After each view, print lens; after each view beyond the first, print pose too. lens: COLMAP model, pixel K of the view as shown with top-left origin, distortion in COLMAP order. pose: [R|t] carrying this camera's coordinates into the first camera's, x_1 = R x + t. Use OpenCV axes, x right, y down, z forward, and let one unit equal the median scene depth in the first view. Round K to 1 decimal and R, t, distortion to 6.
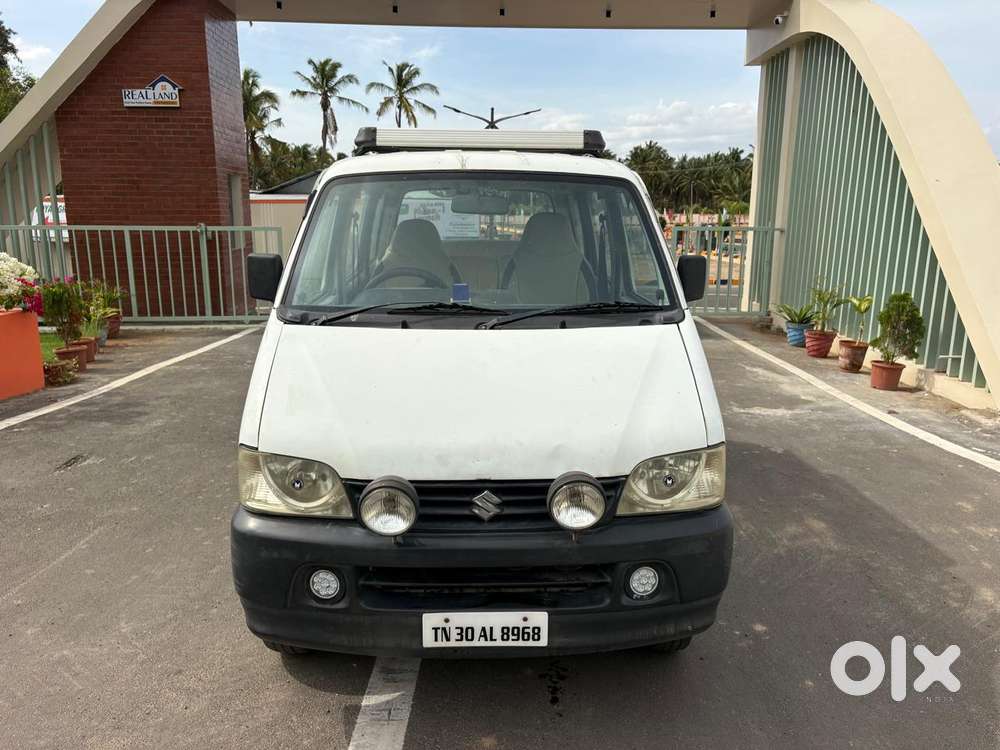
lens RADIAL K [[752.9, 0, 495.6], [0, 752.9, 373.1], [0, 0, 1]] dist [0.050563, -0.049038]
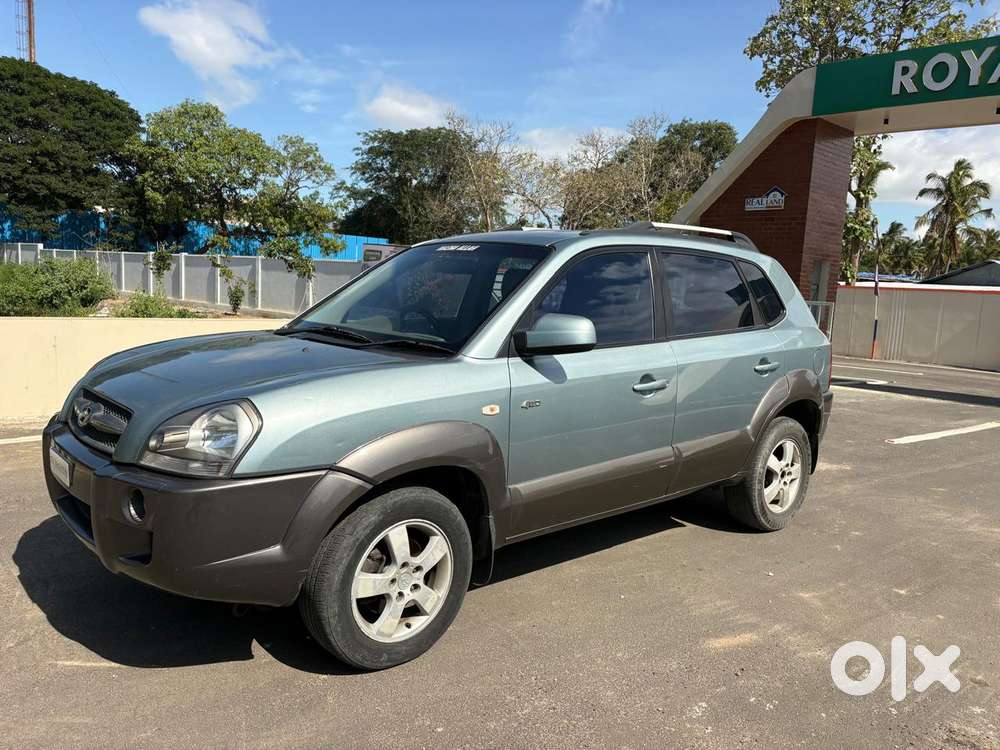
lens RADIAL K [[752.9, 0, 498.5], [0, 752.9, 373.4], [0, 0, 1]] dist [0.050563, -0.049038]
pose [[0.652806, 0.123467, -0.747396, 0.258584], [-0.208530, 0.977799, -0.020610, 0.051476], [0.728258, 0.169309, 0.664059, -0.163685]]
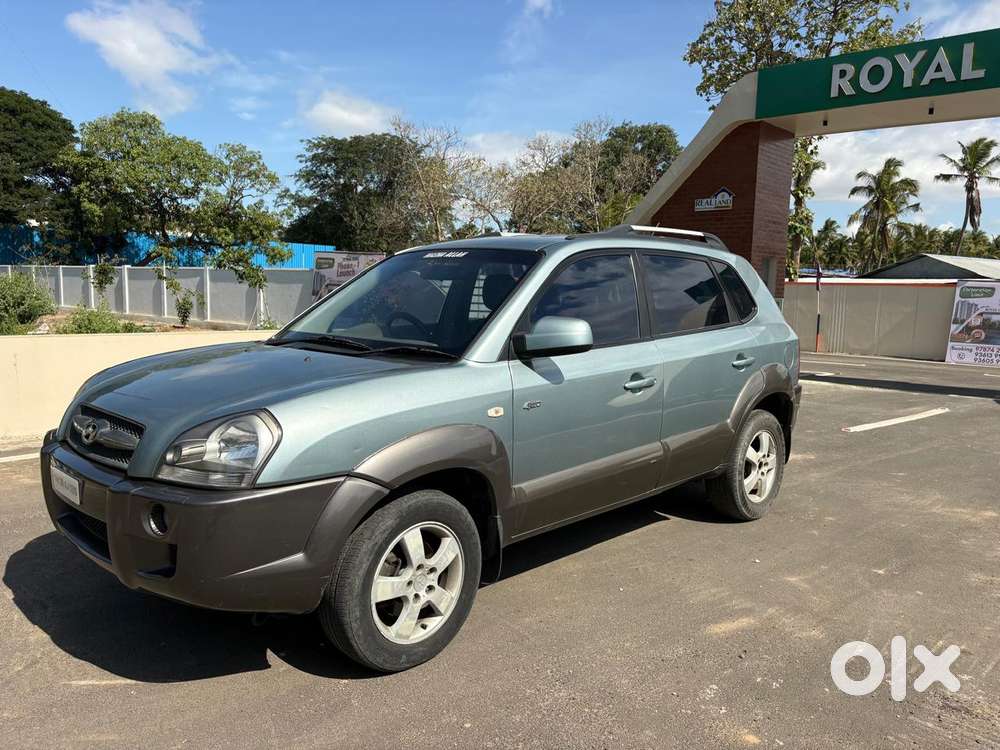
lens RADIAL K [[752.9, 0, 495.3], [0, 752.9, 373.9], [0, 0, 1]] dist [0.050563, -0.049038]
pose [[0.701653, 0.097398, -0.705830, 0.250616], [-0.174269, 0.983985, -0.037458, 0.055729], [0.690878, 0.149287, 0.707390, -0.181370]]
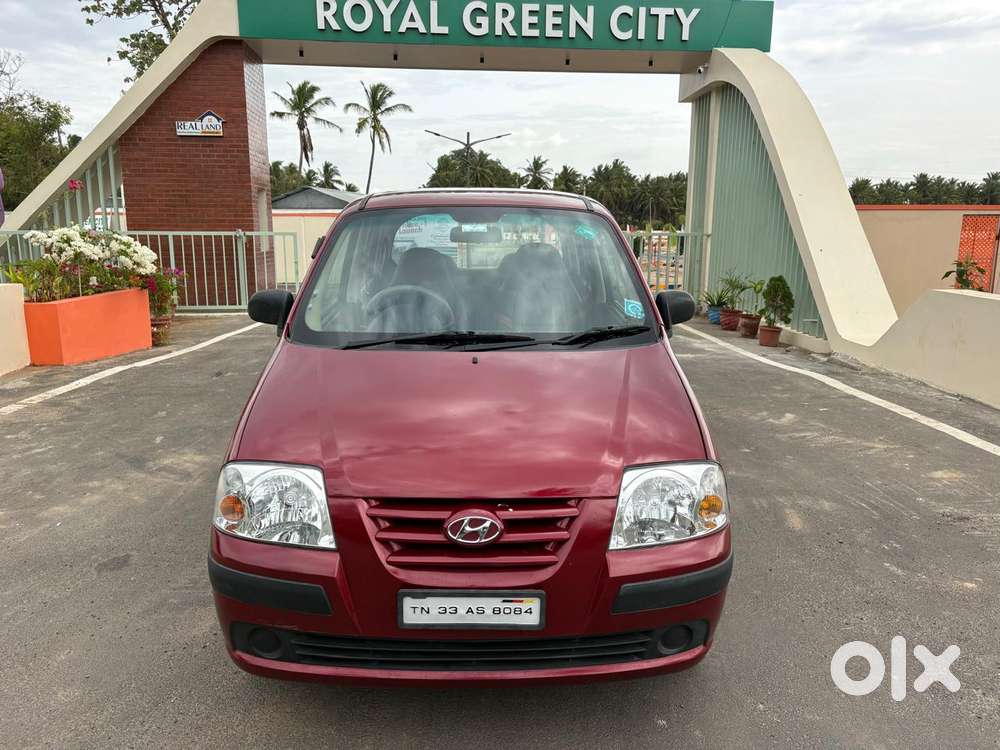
lens RADIAL K [[752.9, 0, 501.8], [0, 752.9, 372.0], [0, 0, 1]] dist [0.050563, -0.049038]
pose [[0.998817, -0.010135, 0.047552, -0.023580], [0.011239, 0.999672, -0.023006, 0.064143], [-0.047303, 0.023513, 0.998604, -0.232584]]
